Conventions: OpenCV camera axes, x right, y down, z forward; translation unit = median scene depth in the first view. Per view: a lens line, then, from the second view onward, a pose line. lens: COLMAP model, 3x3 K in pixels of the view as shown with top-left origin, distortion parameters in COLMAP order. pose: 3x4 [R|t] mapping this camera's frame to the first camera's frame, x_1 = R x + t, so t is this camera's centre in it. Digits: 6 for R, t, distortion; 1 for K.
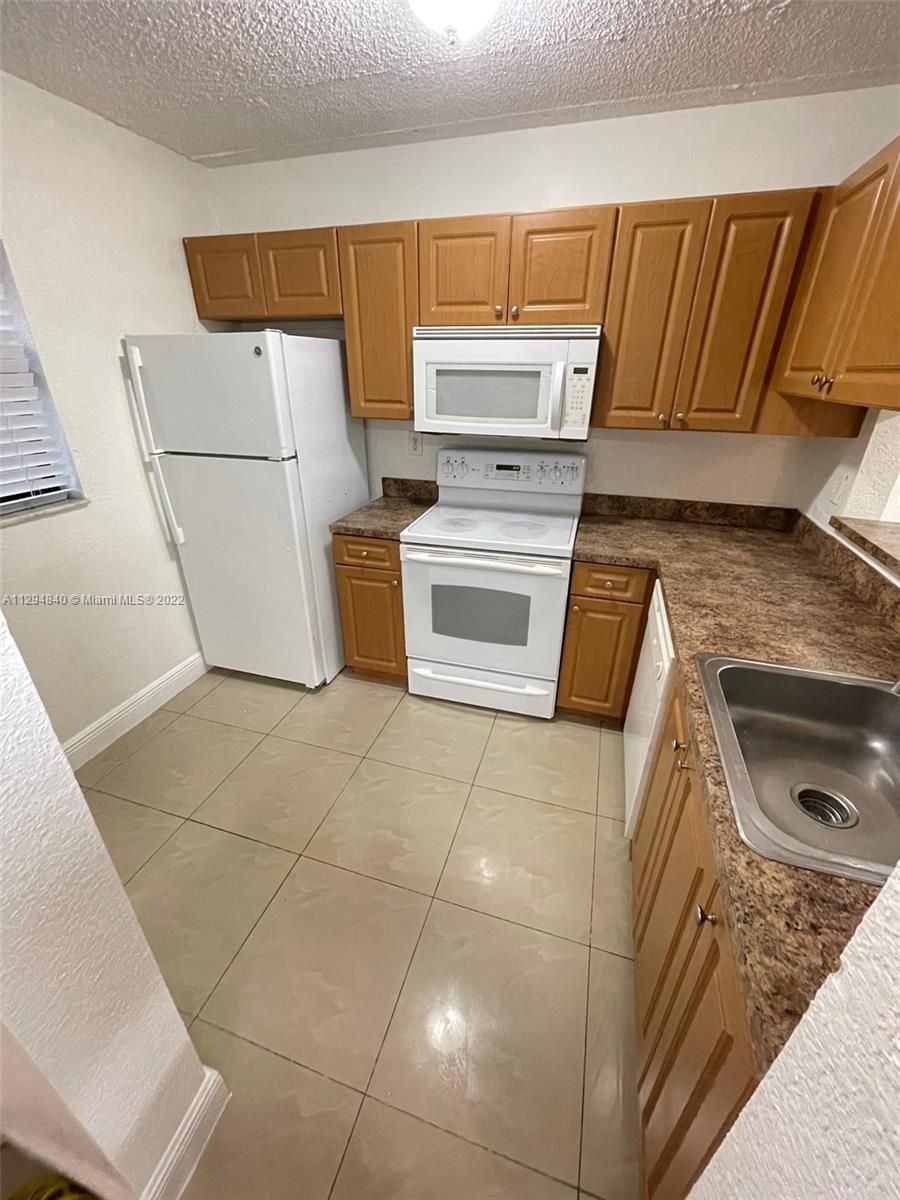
lens RADIAL K [[477.7, 0, 448.3], [0, 477.7, 598.2], [0, 0, 1]] dist [-0.001487, -0.001465]
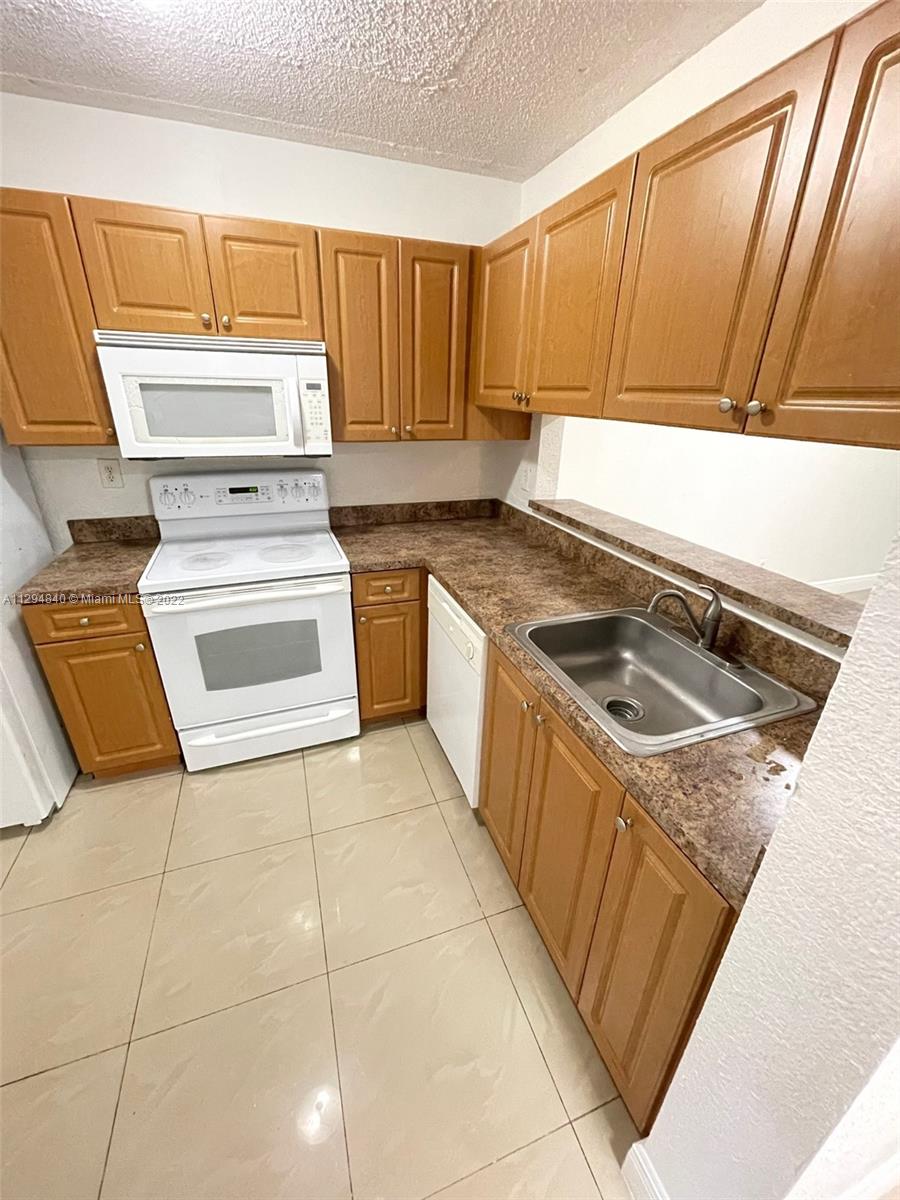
lens RADIAL K [[477.7, 0, 448.3], [0, 477.7, 598.2], [0, 0, 1]] dist [-0.001487, -0.001465]
pose [[0.800763, -0.228018, 0.553883, -0.138887], [0.244319, 0.968625, 0.045536, -0.024221], [-0.546888, 0.098861, 0.831348, 0.058054]]
